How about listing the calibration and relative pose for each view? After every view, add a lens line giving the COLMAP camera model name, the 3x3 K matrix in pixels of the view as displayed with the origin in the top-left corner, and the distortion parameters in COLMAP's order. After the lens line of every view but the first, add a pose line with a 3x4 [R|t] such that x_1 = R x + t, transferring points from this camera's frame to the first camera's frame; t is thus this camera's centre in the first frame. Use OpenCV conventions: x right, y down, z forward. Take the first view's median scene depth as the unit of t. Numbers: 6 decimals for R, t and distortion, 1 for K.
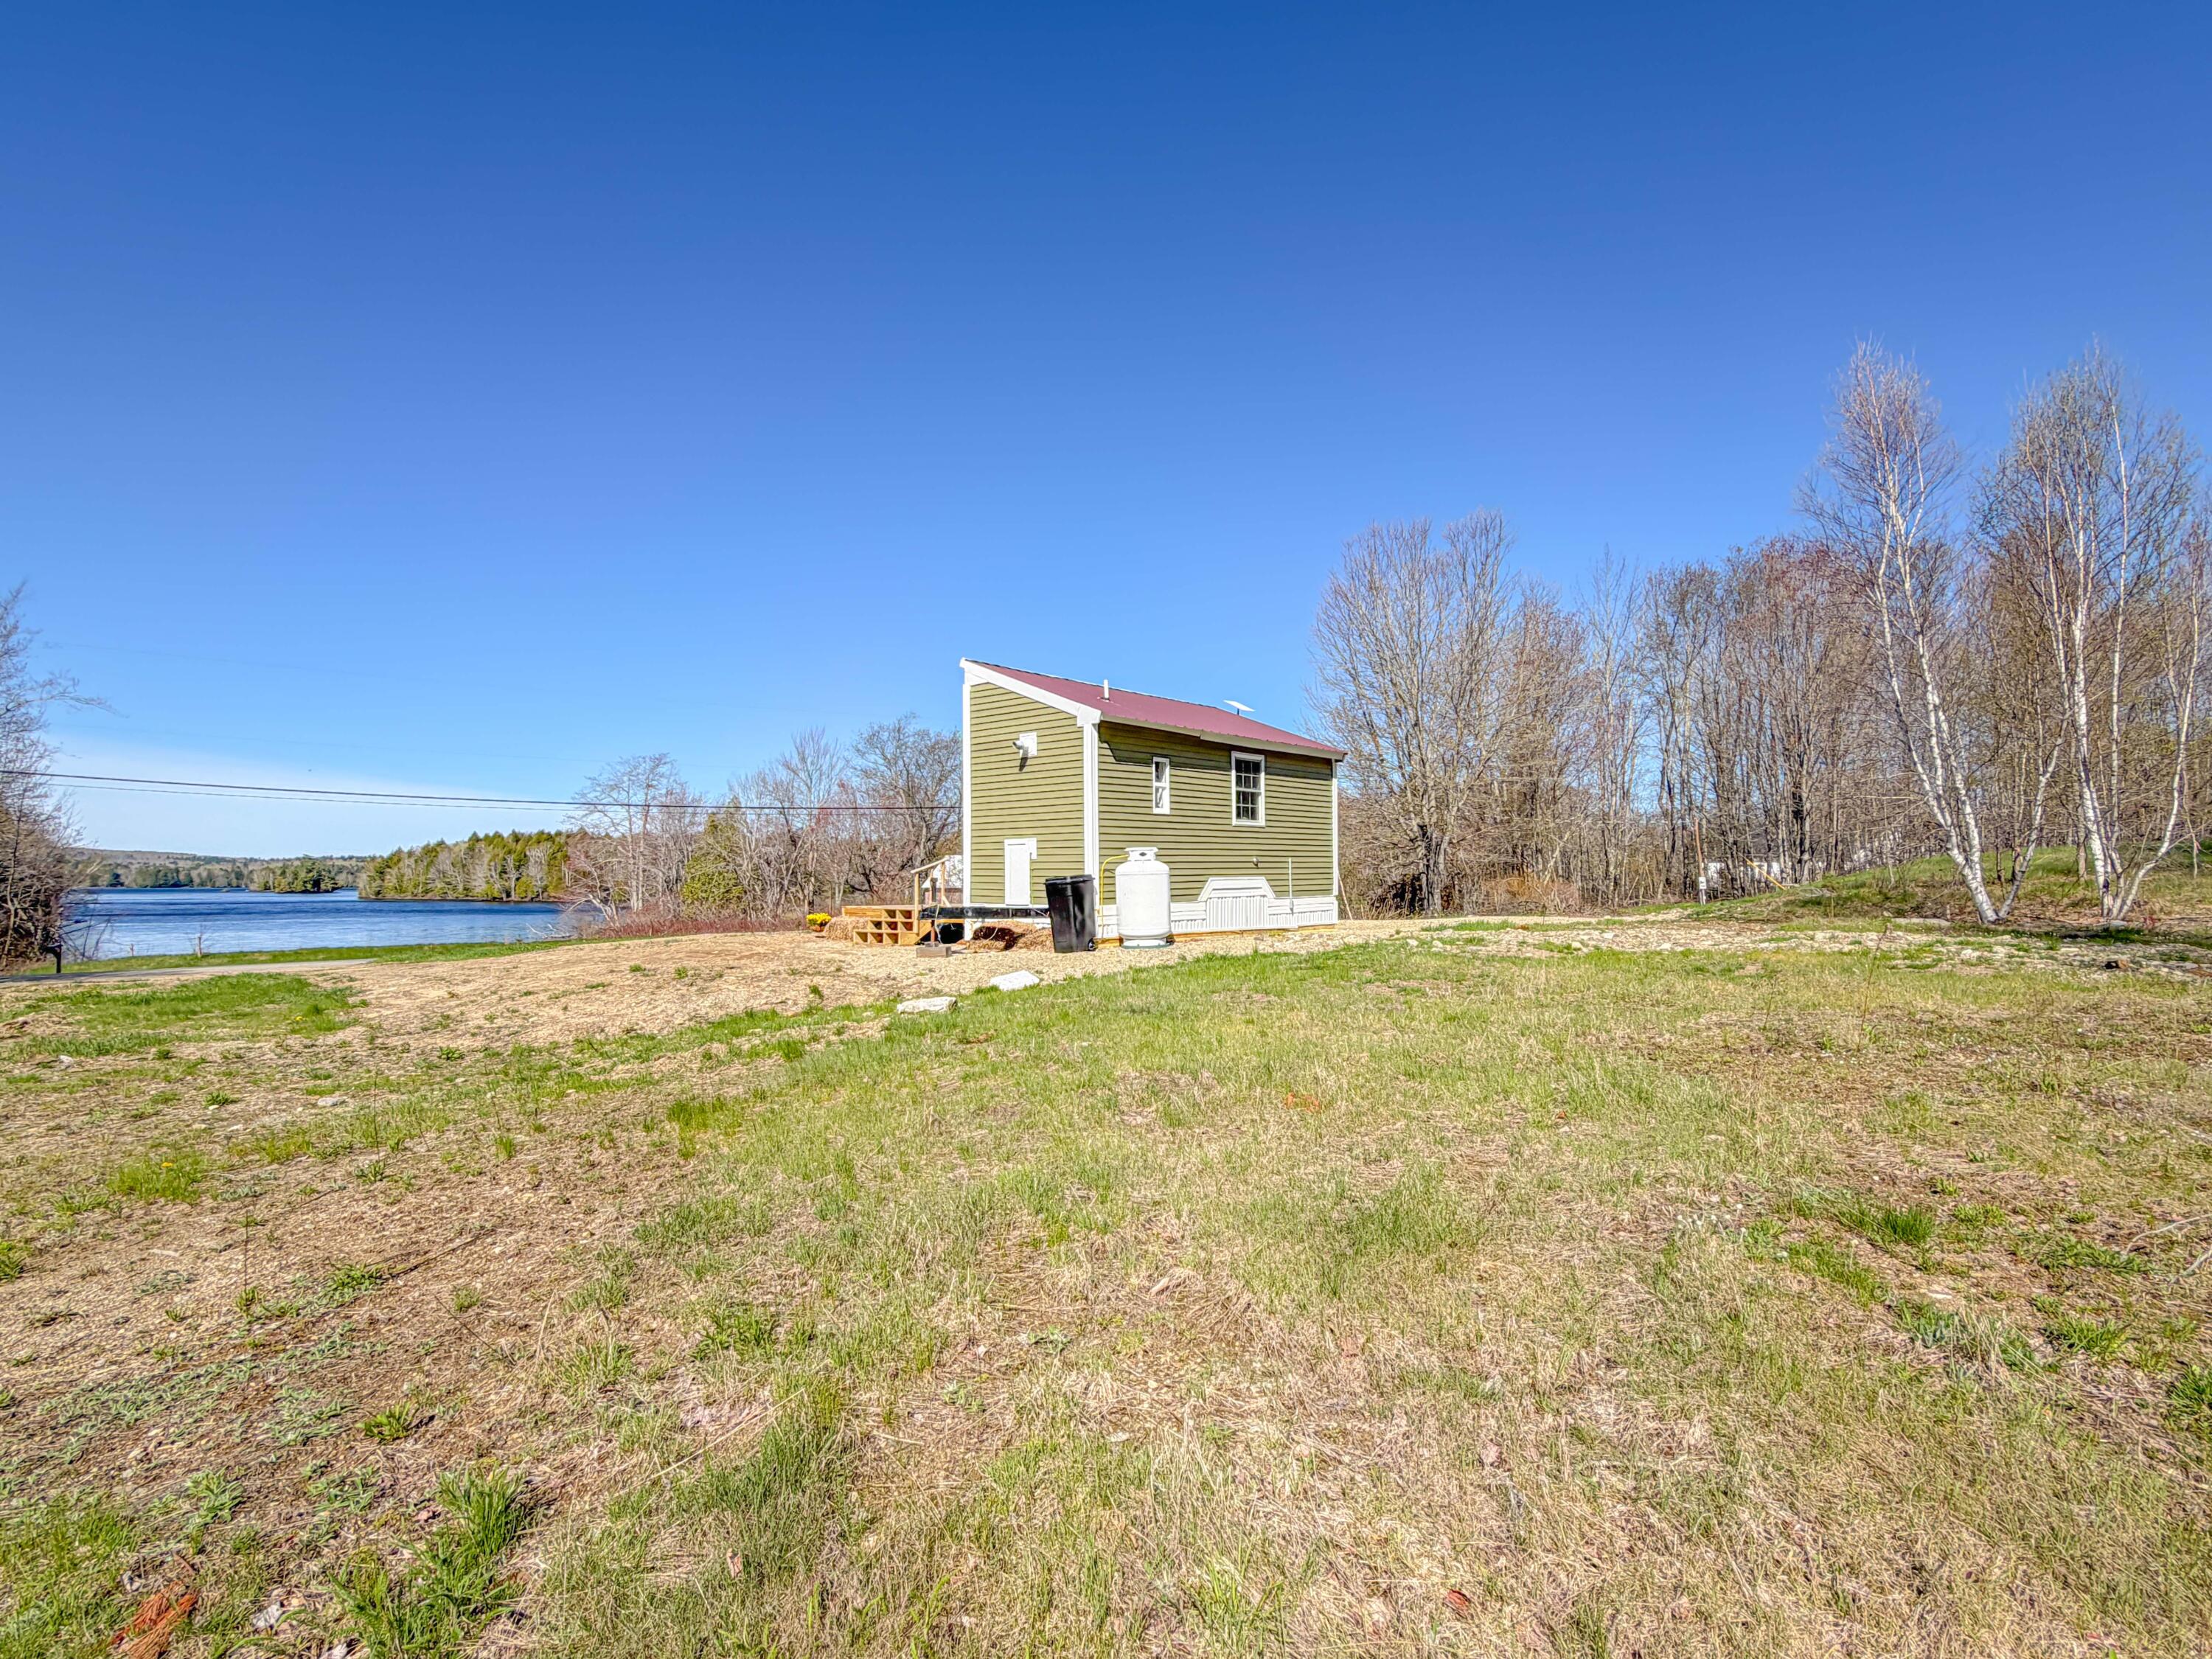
lens RADIAL K [[1075.0, 0, 1112.3], [0, 1075.0, 830.4], [0, 0, 1]] dist [-0.001662, 0.000475]
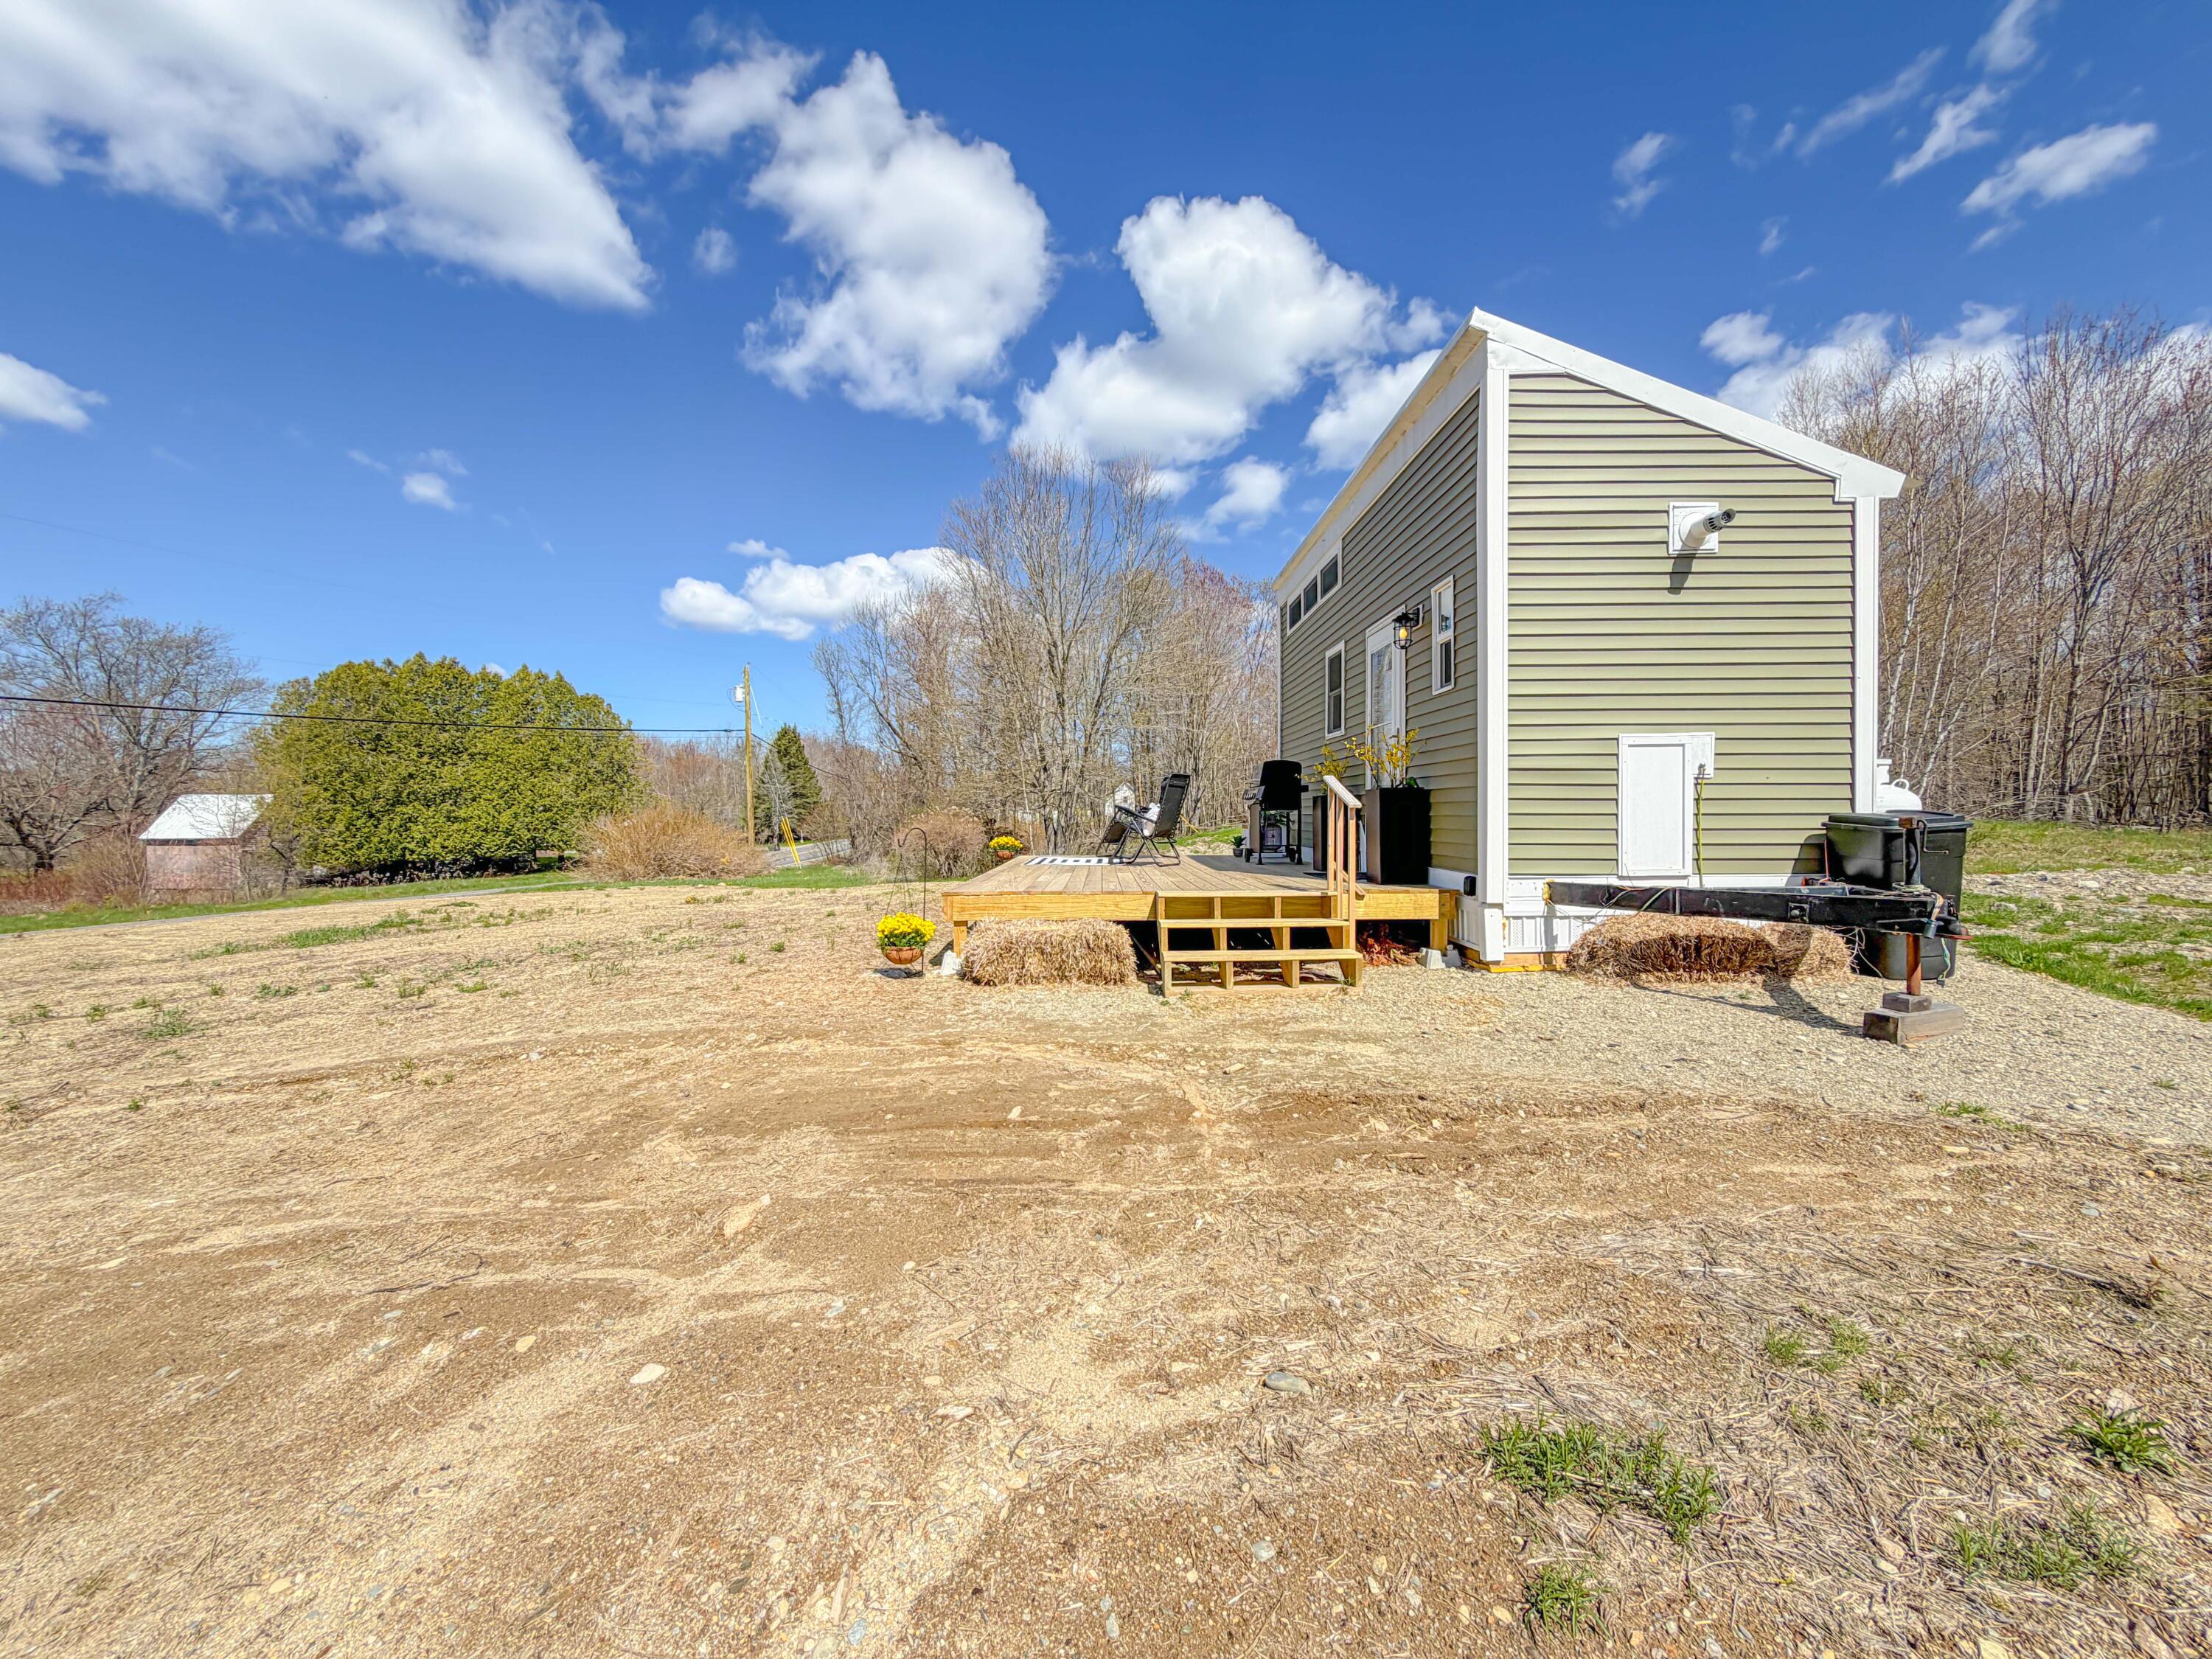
lens RADIAL K [[894.6, 0, 1097.1], [0, 894.6, 828.6], [0, 0, 1]] dist [-0.000464, -0.000372]
pose [[0.761342, -0.006157, 0.648321, -0.021007], [-0.025725, 0.998881, 0.039696, 0.001612], [-0.647840, -0.046901, 0.760331, 0.035212]]
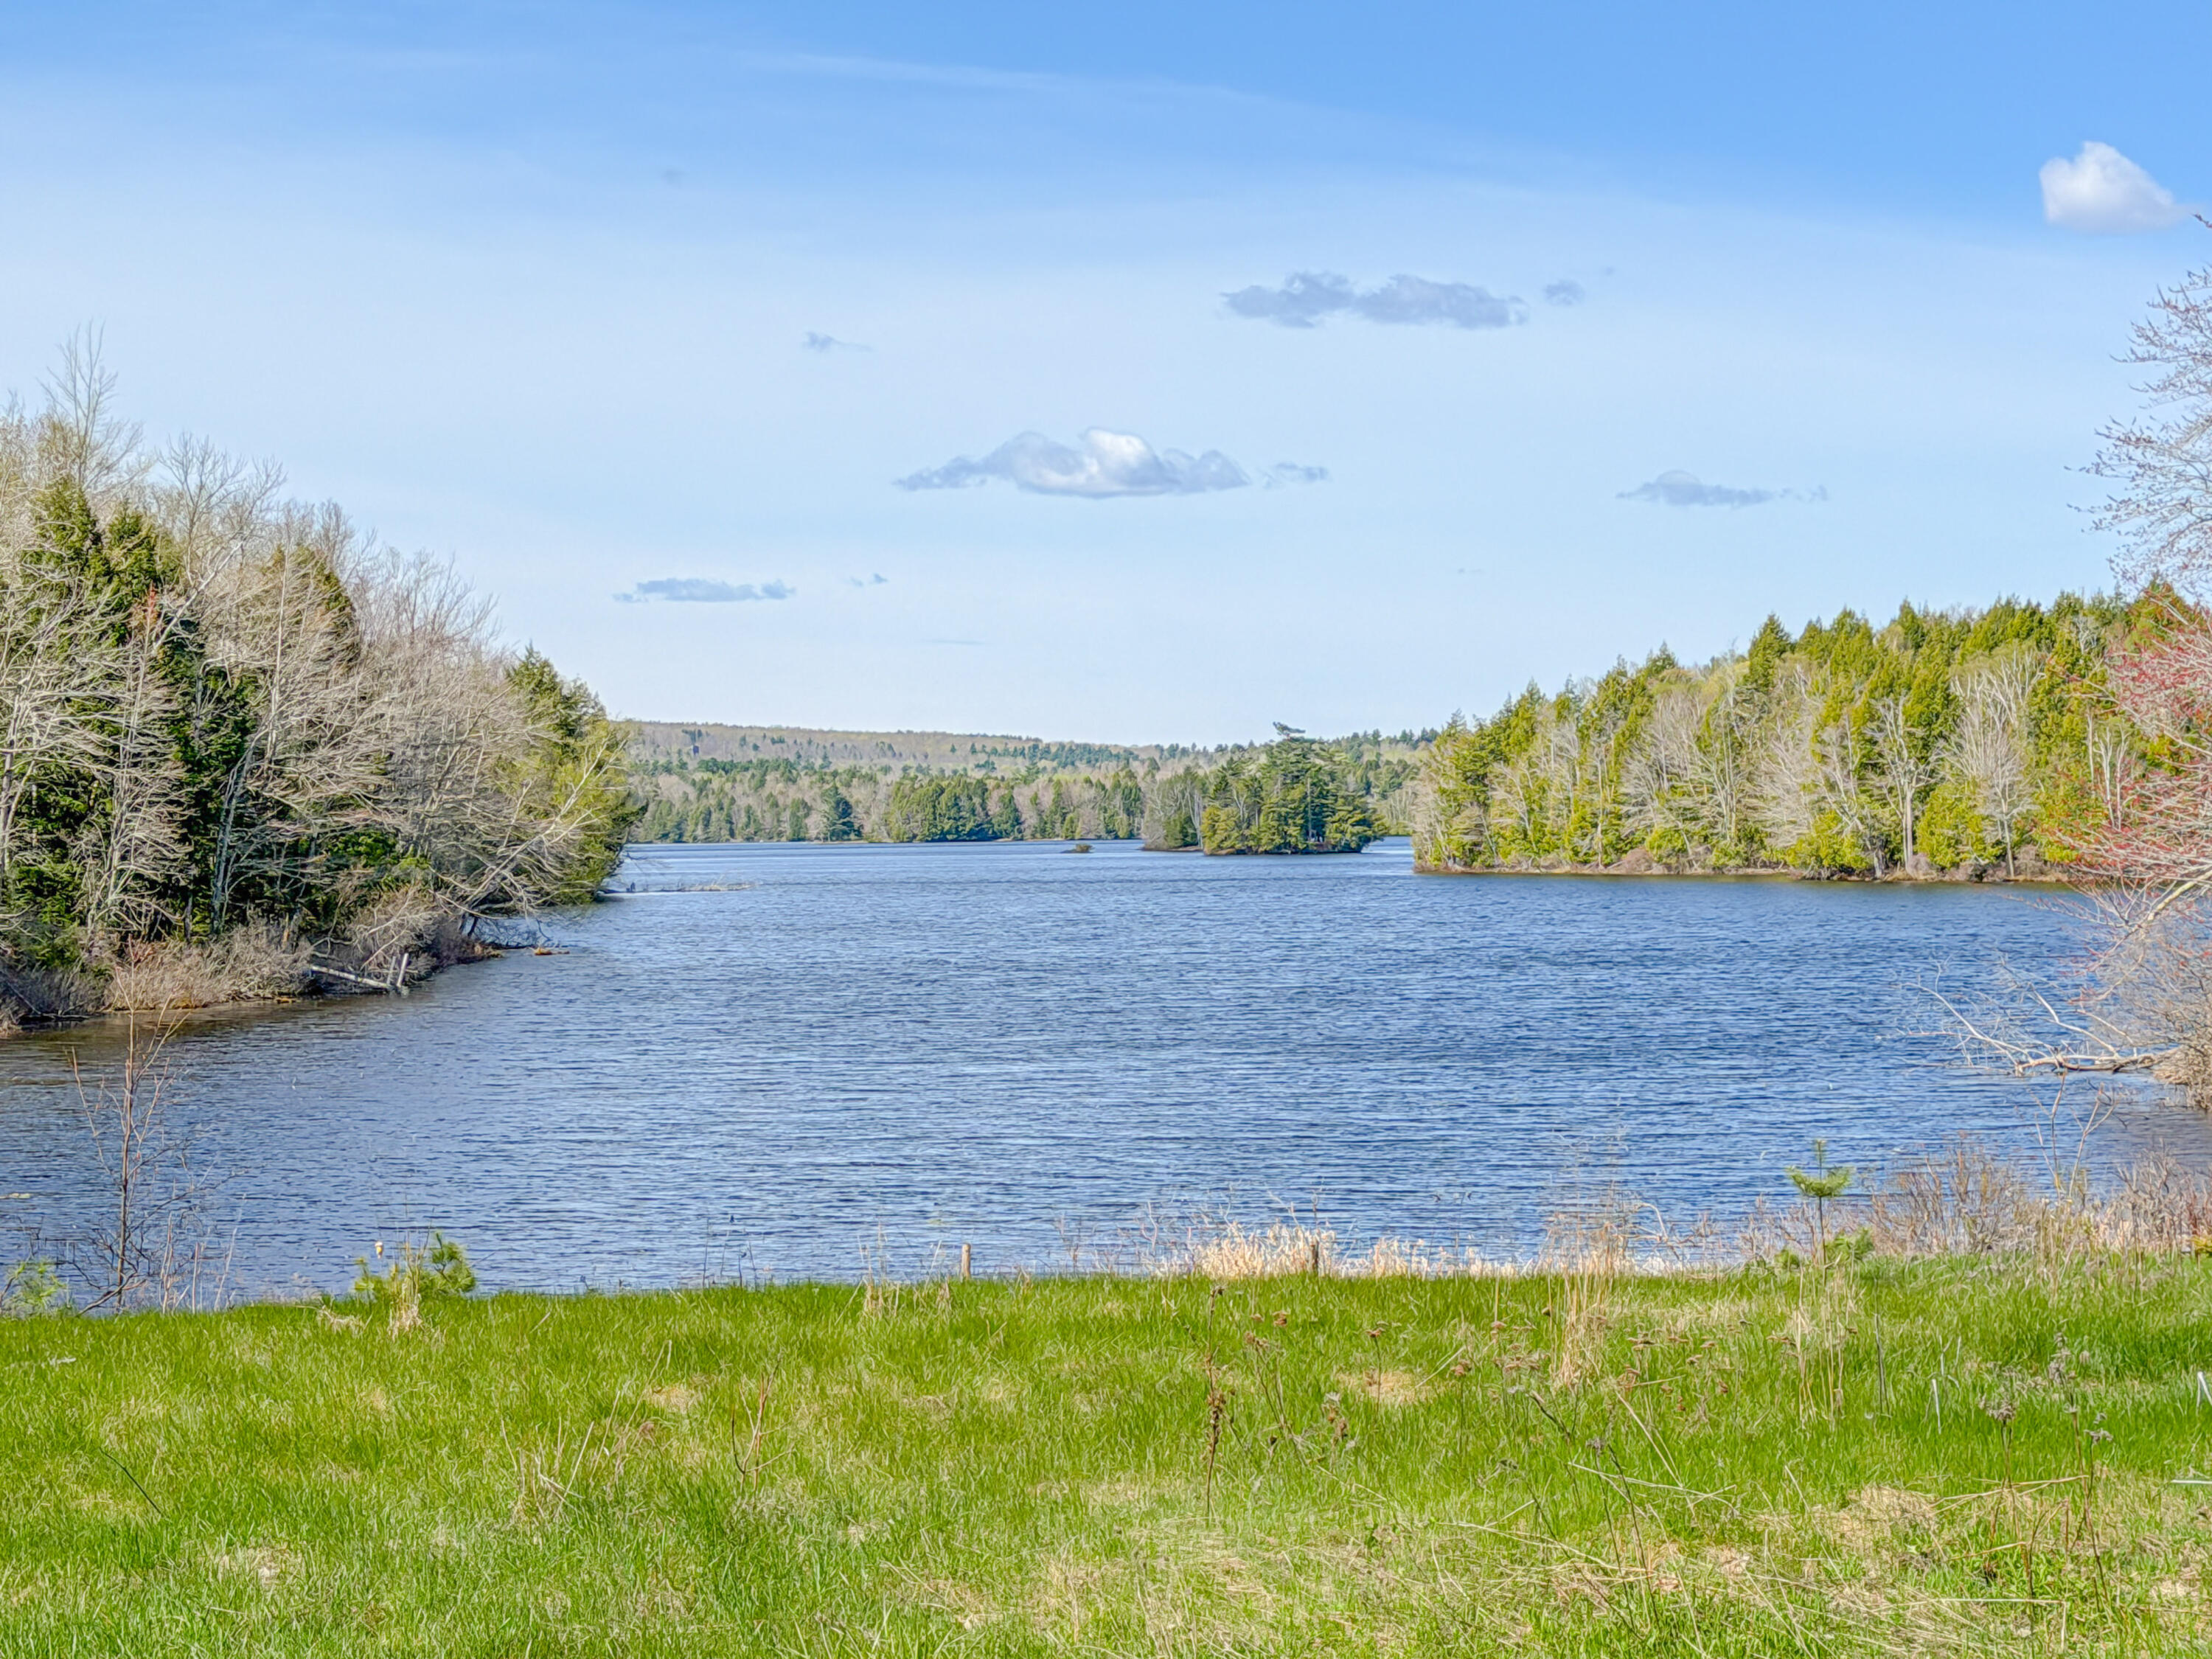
lens RADIAL K [[4298.2, 0, 1091.4], [0, 4298.2, 822.1], [0, 0, 1]] dist [0.144647, 0.000000]
pose [[0.765824, -0.009013, -0.642987, -0.049785], [0.042116, 0.998458, 0.036166, 0.006619], [0.641670, -0.054777, 0.765022, 0.095756]]
